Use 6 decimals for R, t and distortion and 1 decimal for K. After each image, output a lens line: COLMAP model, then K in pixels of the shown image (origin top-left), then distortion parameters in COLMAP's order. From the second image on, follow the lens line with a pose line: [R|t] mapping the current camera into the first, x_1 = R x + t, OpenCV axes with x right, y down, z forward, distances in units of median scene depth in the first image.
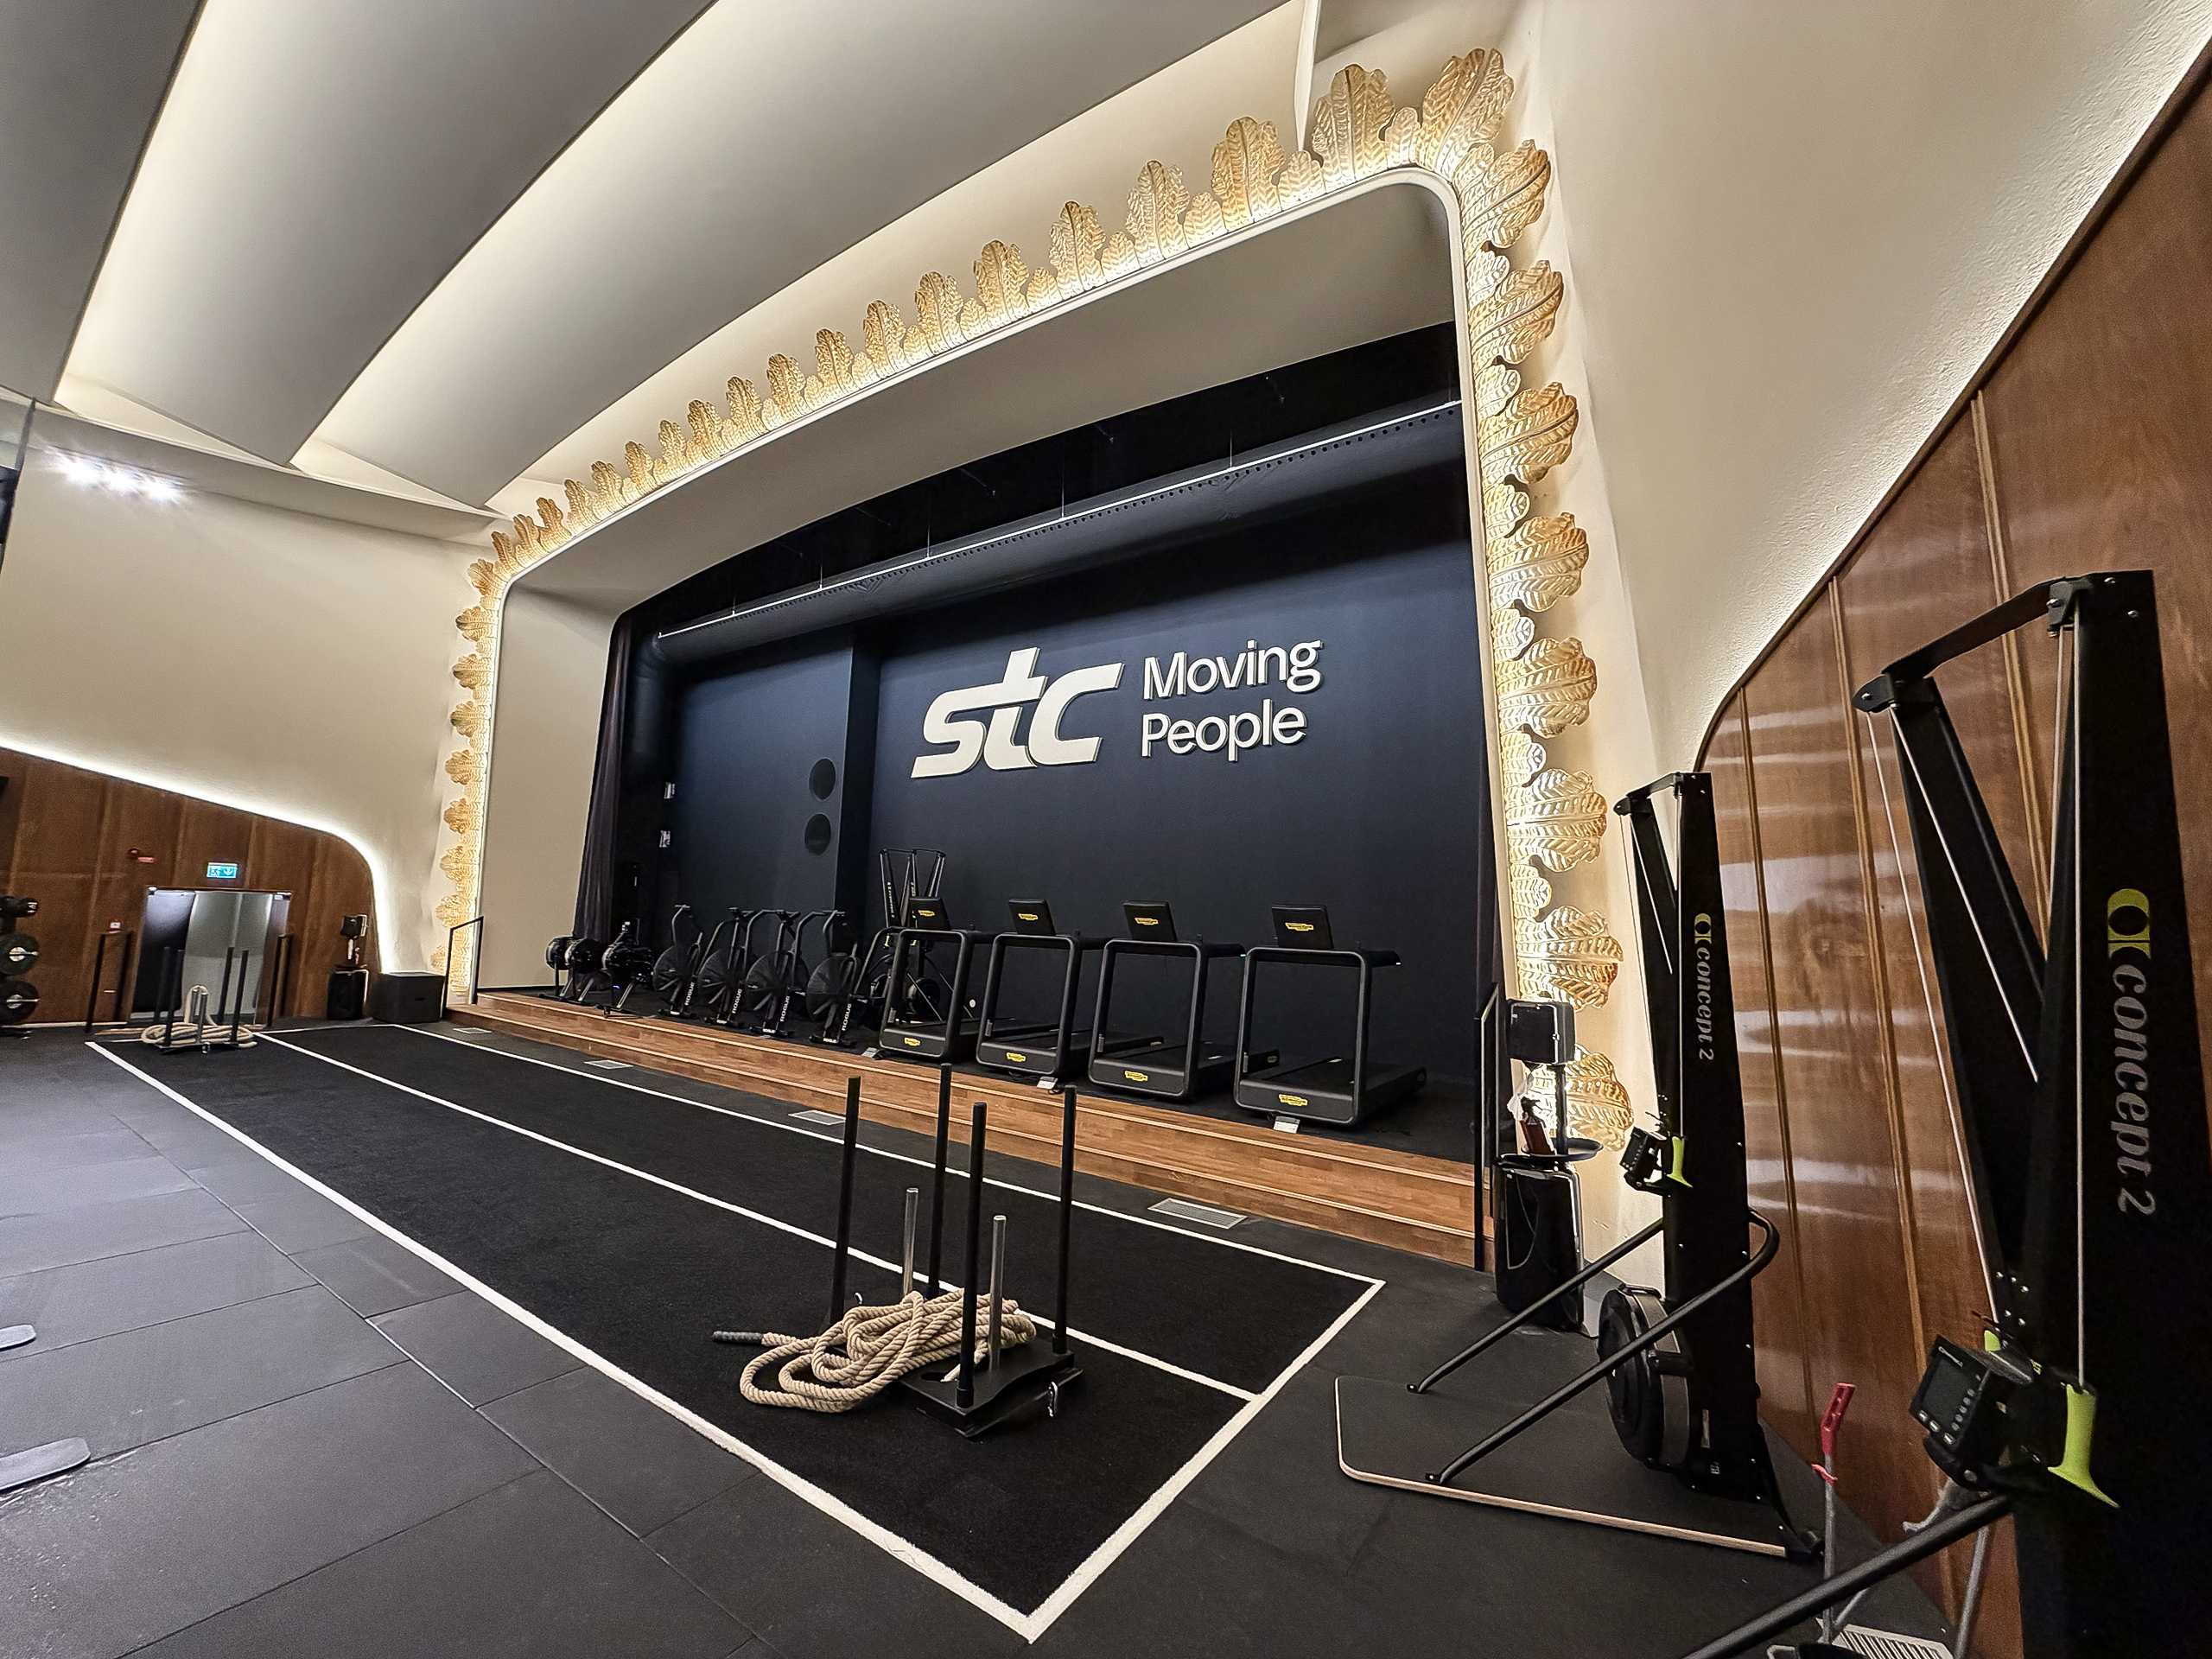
lens RADIAL K [[866.0, 0, 1093.4], [0, 866.0, 836.2], [0, 0, 1]] dist [-0.001762, 0.000313]
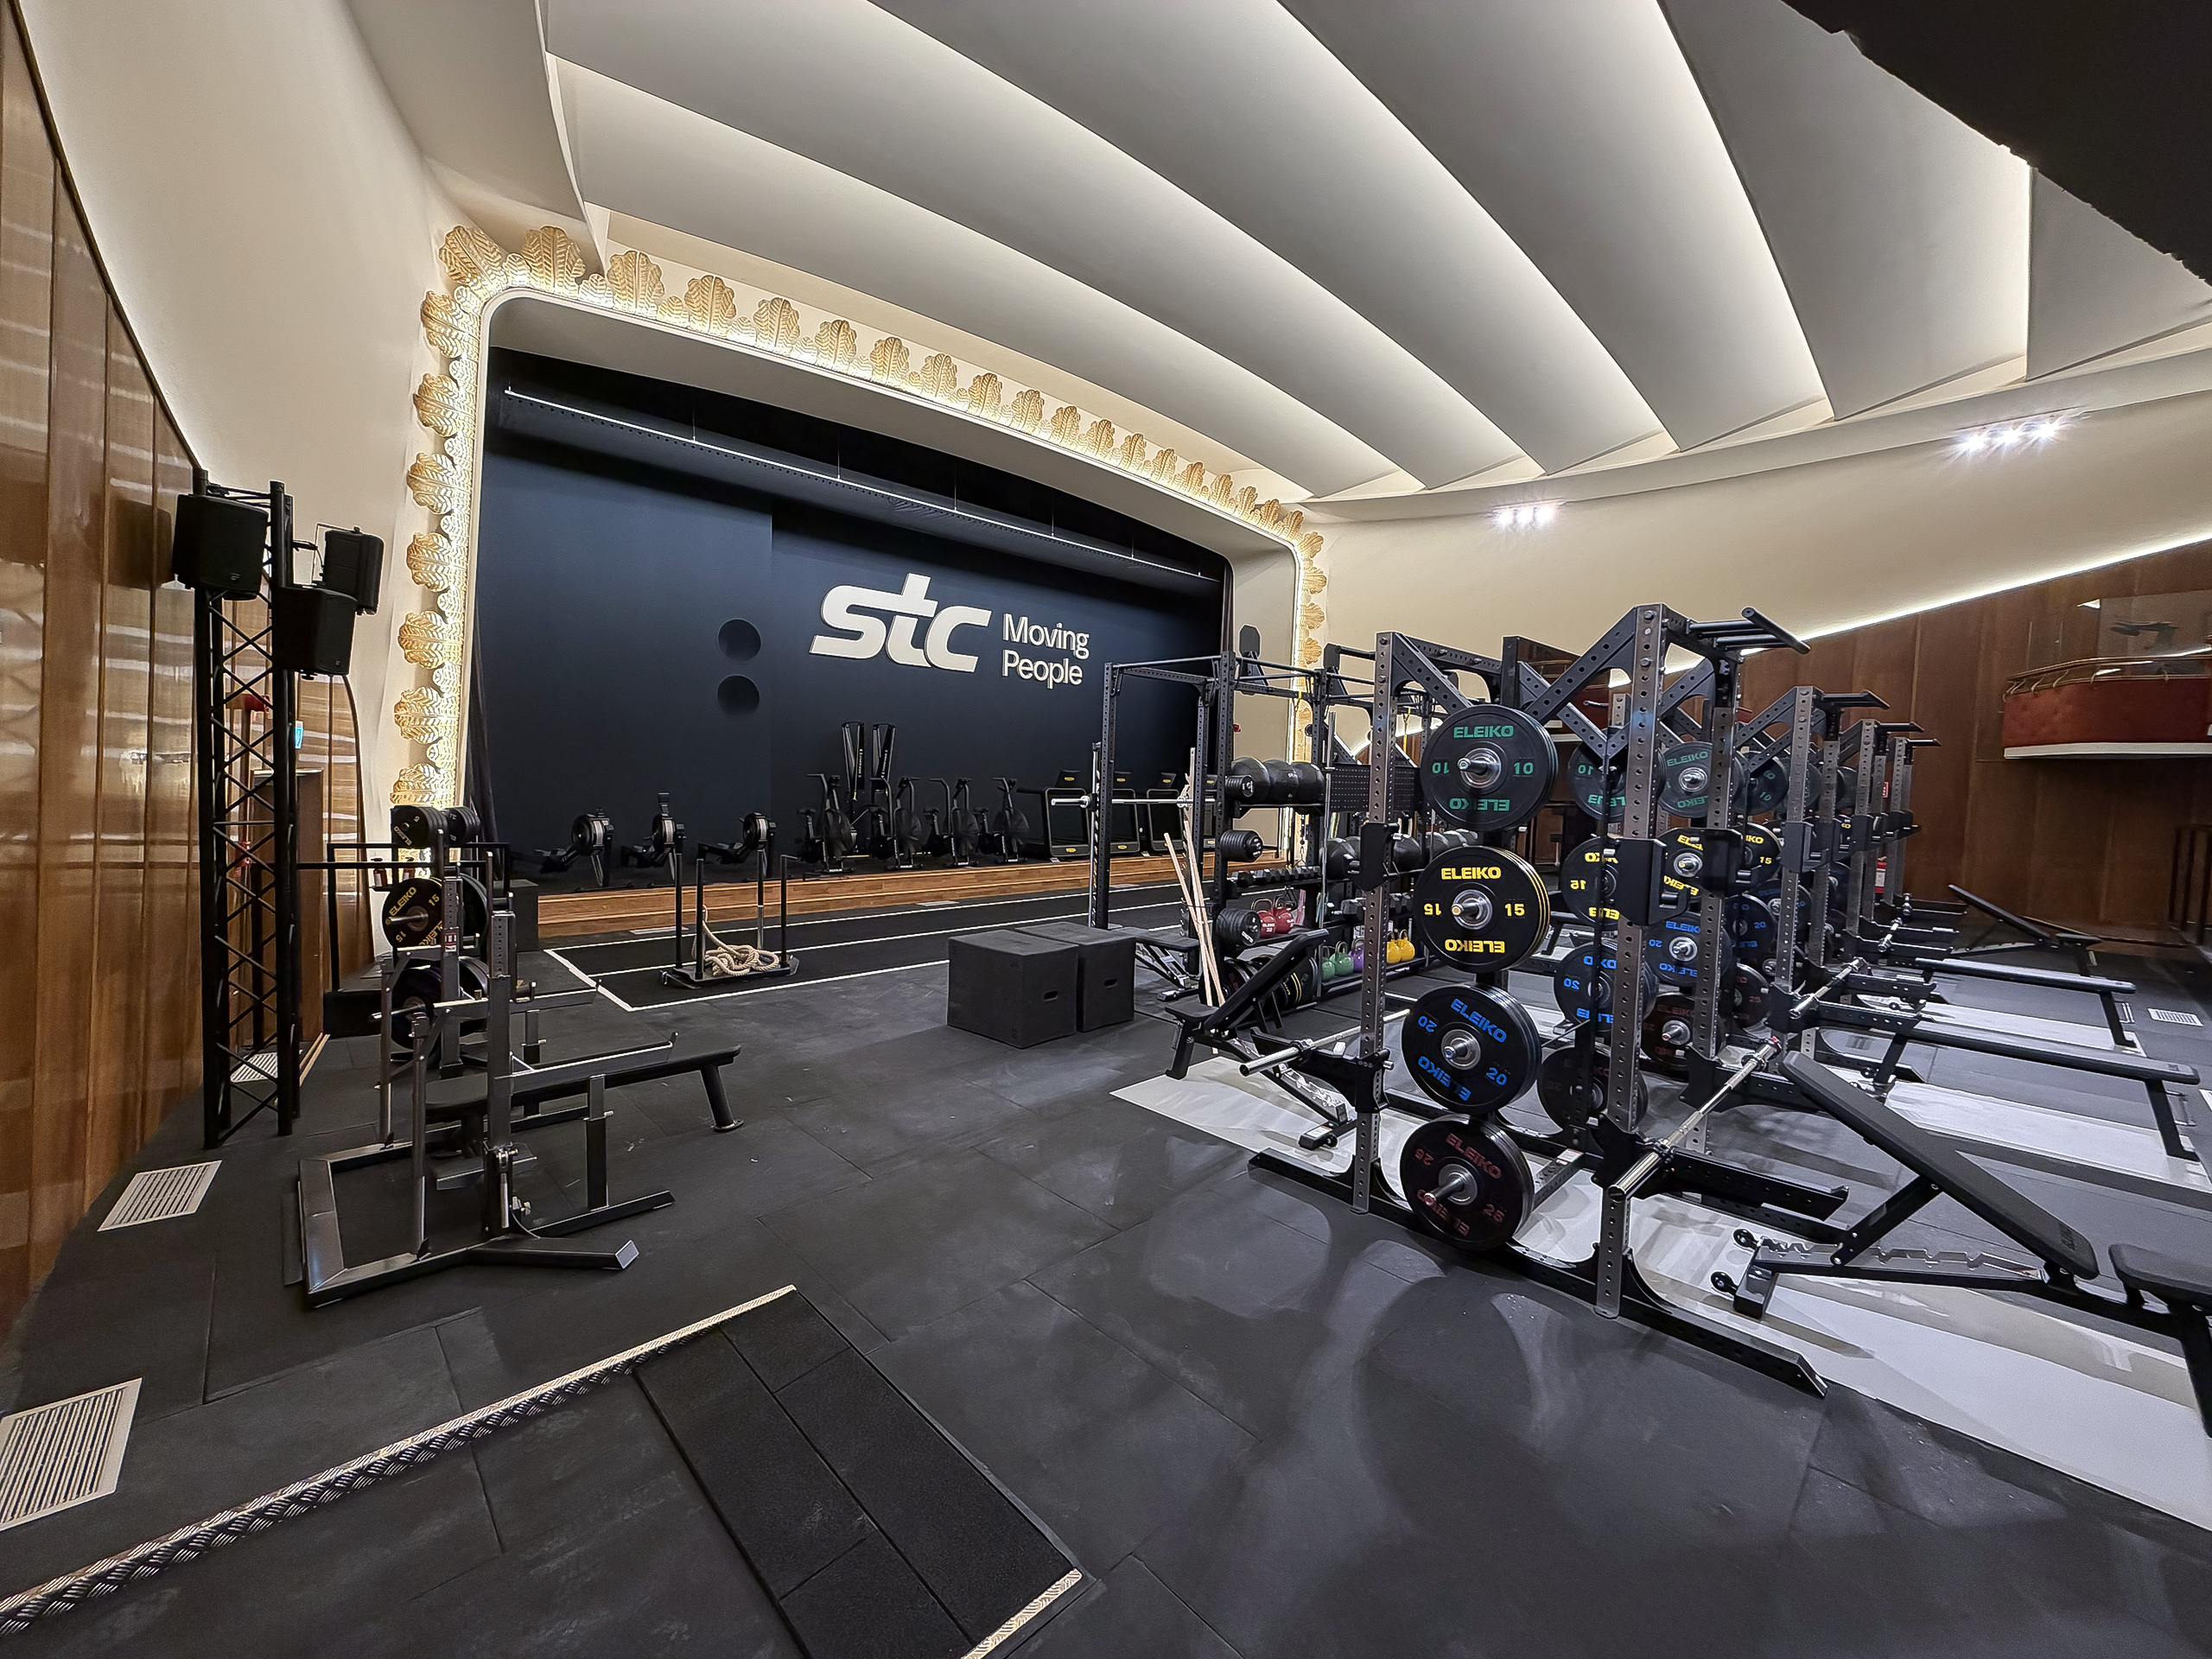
lens RADIAL K [[866.0, 0, 1105.3], [0, 866.0, 832.6], [0, 0, 1]] dist [-0.001762, 0.000313]
pose [[0.215796, -0.078881, 0.973247, -1.390145], [-0.096151, 0.990171, 0.101572, 0.014254], [-0.971693, -0.115498, 0.206090, 0.413892]]
